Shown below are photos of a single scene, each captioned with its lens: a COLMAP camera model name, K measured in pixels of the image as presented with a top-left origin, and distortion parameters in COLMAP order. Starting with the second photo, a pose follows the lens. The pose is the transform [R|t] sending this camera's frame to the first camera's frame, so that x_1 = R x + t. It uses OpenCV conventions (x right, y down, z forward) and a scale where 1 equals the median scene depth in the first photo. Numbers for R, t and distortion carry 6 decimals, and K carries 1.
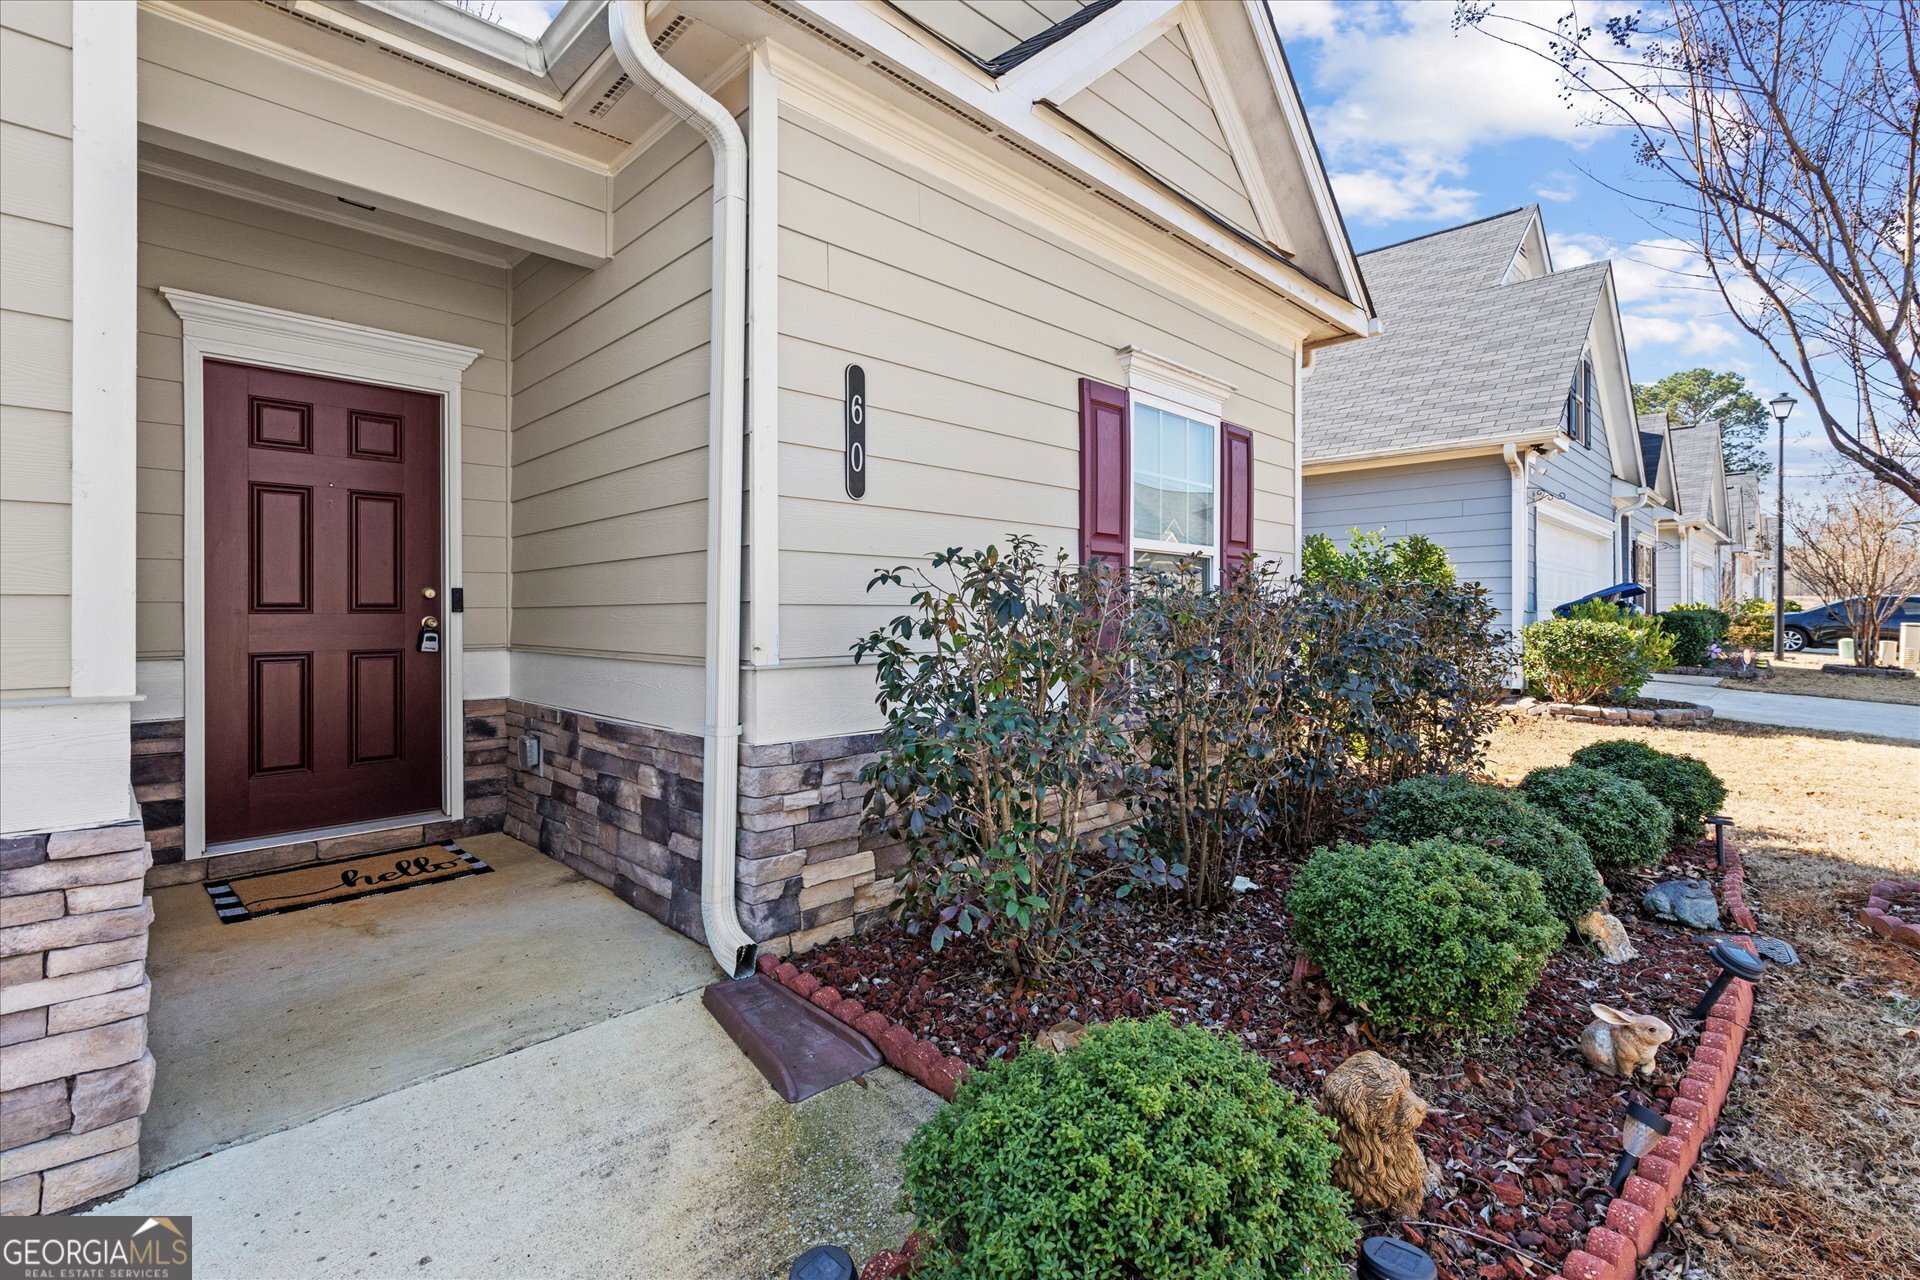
lens RADIAL K [[881.5, 0, 958.8], [0, 881.5, 612.9], [0, 0, 1]] dist [-0.003226, 0.000904]
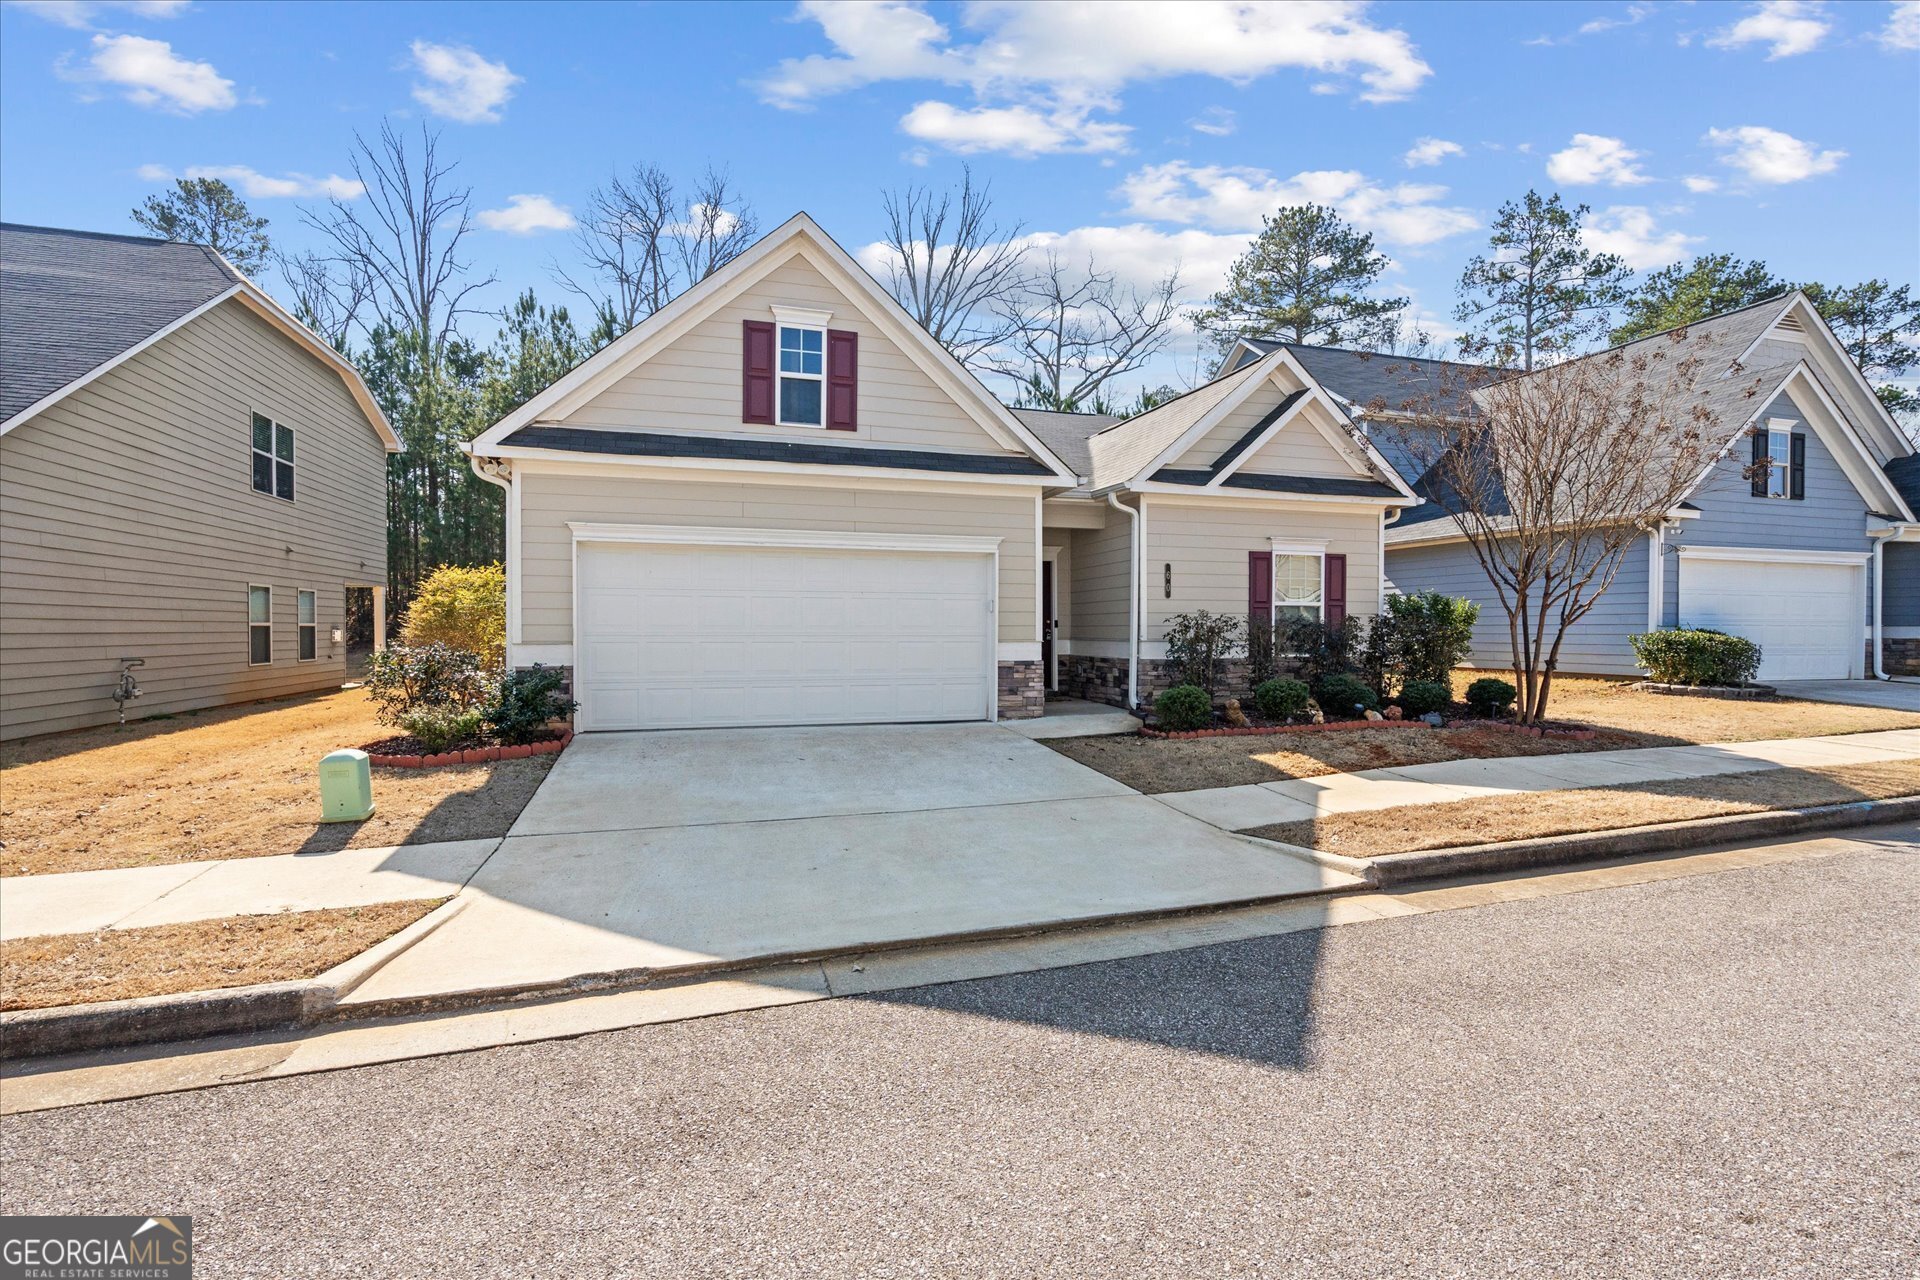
lens RADIAL K [[881.5, 0, 950.8], [0, 881.5, 633.3], [0, 0, 1]] dist [-0.003226, 0.000904]
pose [[0.883448, 0.001876, -0.468526, 0.676505], [0.001900, 0.999969, 0.007586, -0.005779], [0.468526, -0.007592, 0.883417, -2.268251]]
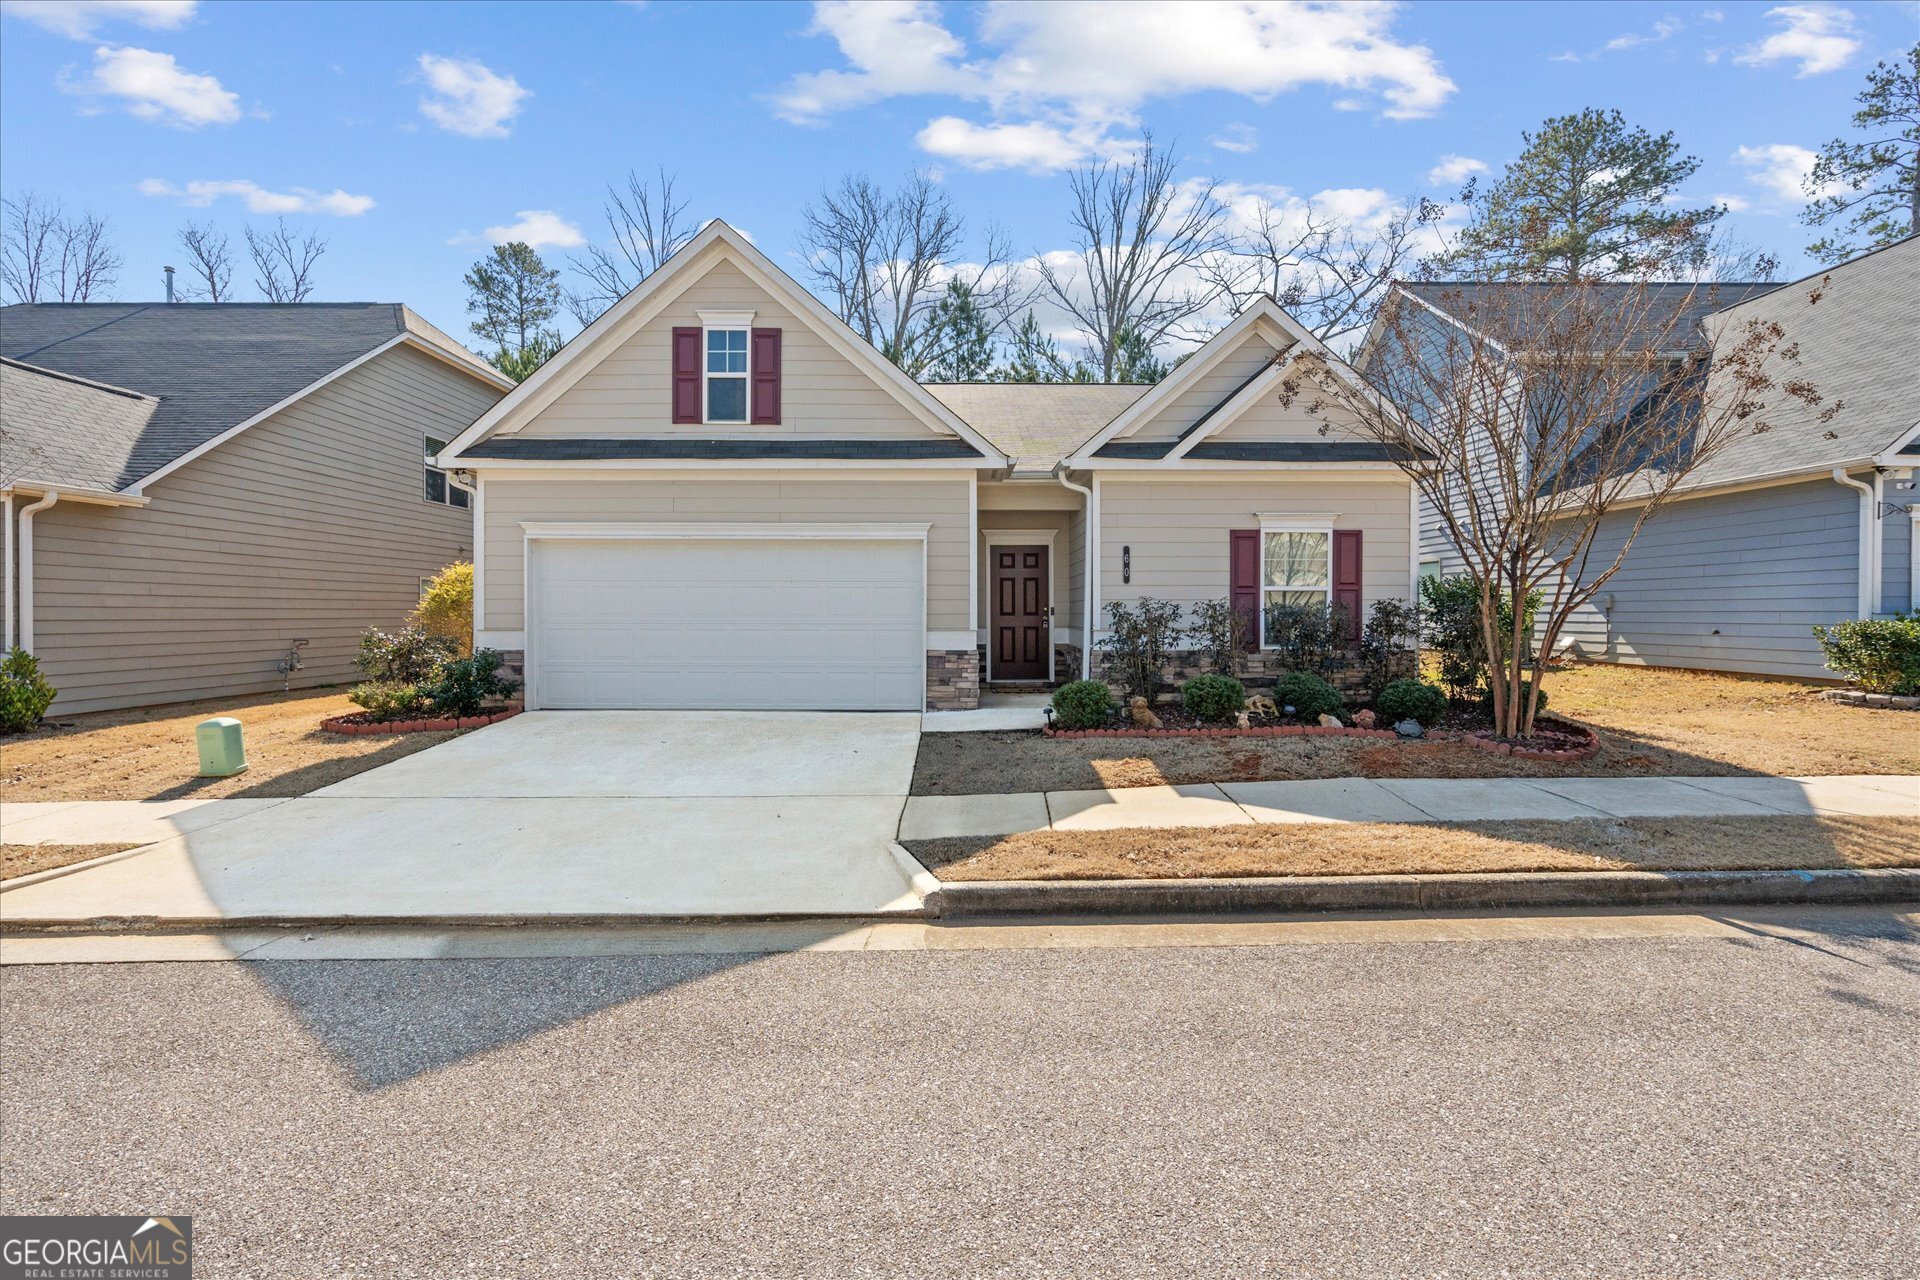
lens RADIAL K [[881.5, 0, 942.1], [0, 881.5, 612.5], [0, 0, 1]] dist [-0.003226, 0.000904]
pose [[0.703786, 0.000086, -0.710412, 1.487926], [0.002166, 0.999995, 0.002266, -0.019382], [0.710409, -0.003133, 0.703782, -1.596730]]
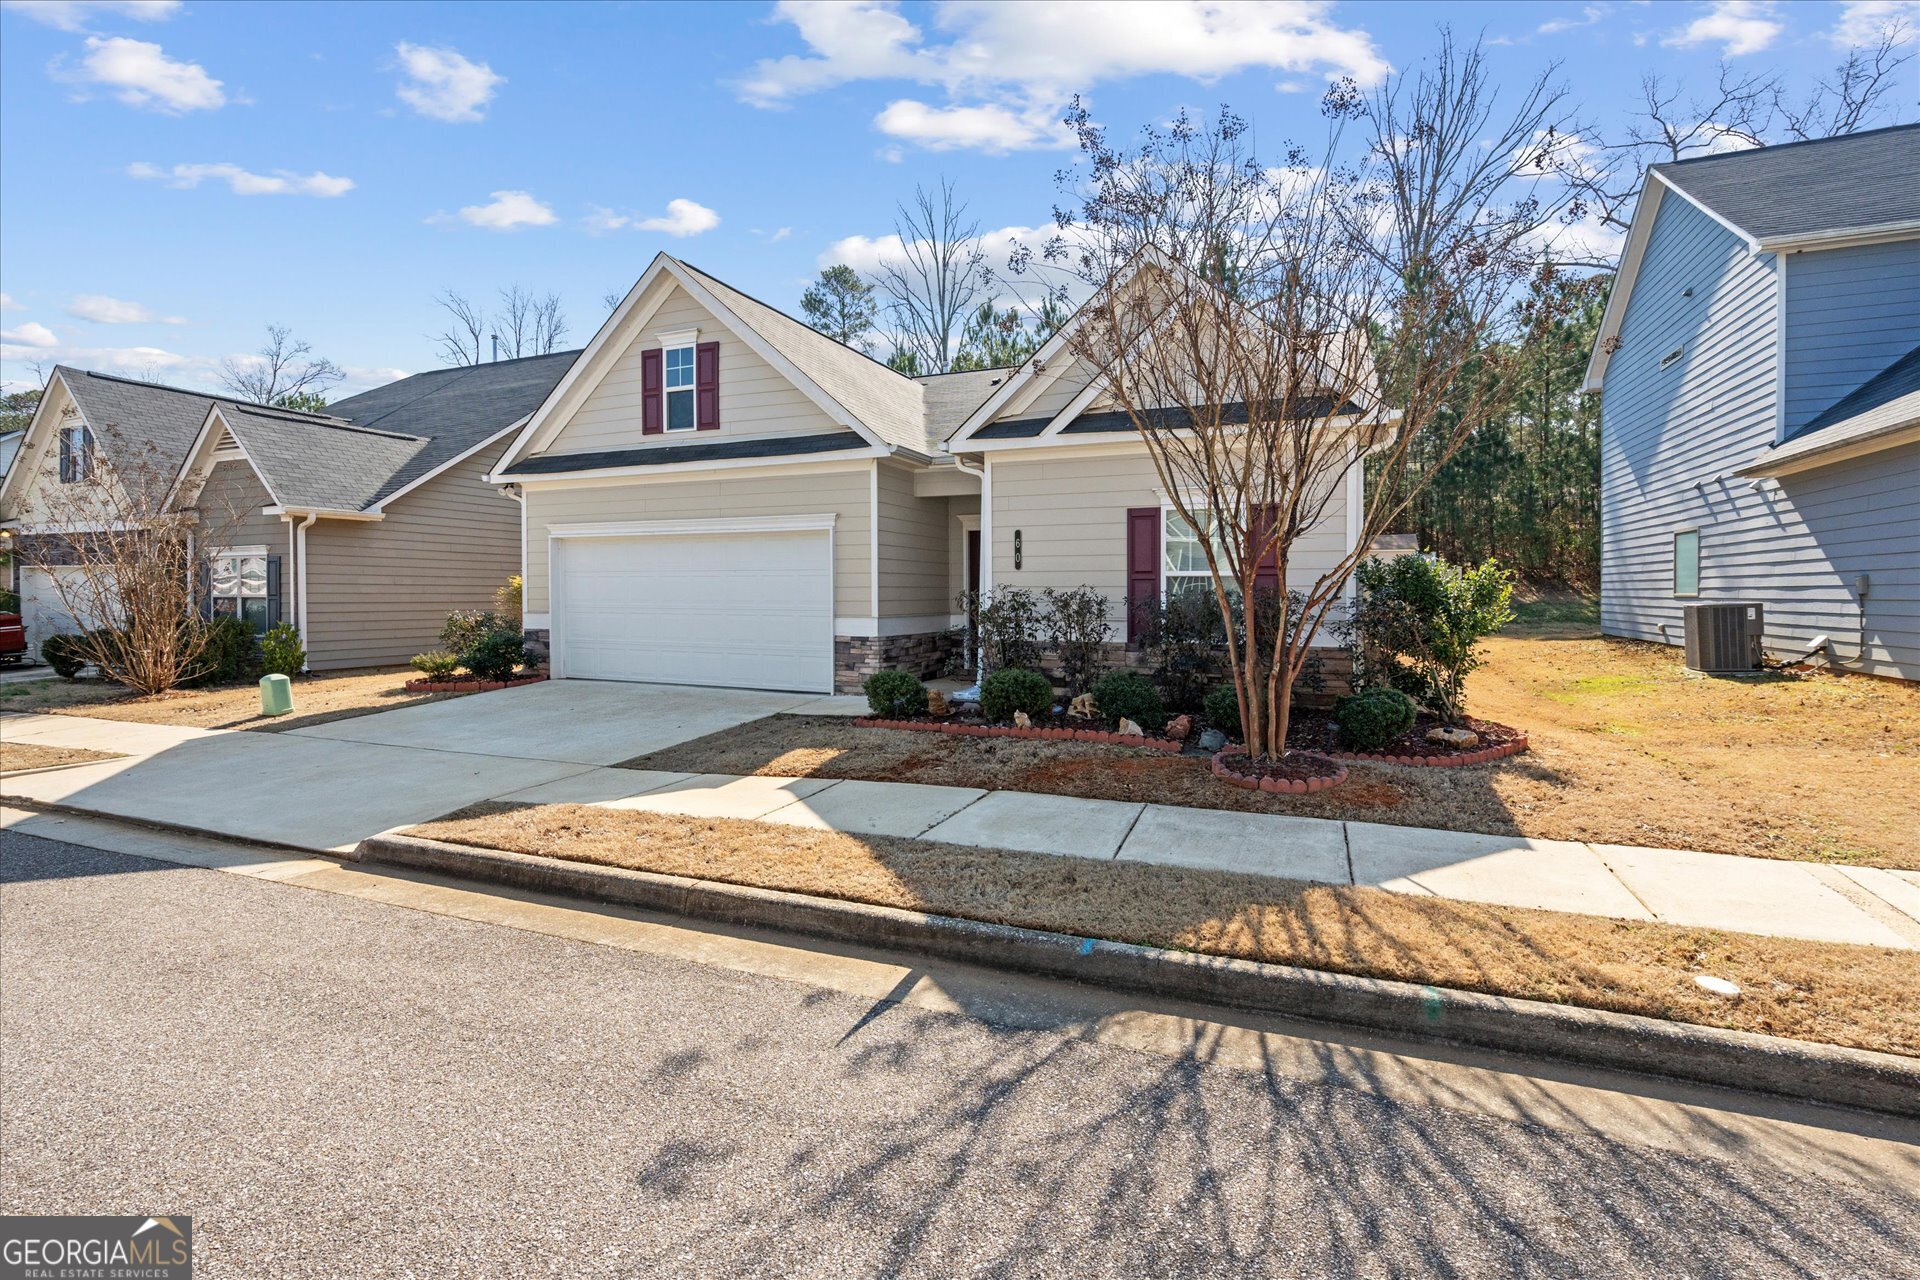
lens RADIAL K [[881.5, 0, 942.5], [0, 881.5, 605.0], [0, 0, 1]] dist [-0.003226, 0.000904]
pose [[0.357795, 0.012596, -0.933715, 2.307890], [0.002334, 0.999894, 0.014384, -0.036779], [0.933797, -0.007326, 0.357728, -0.367827]]
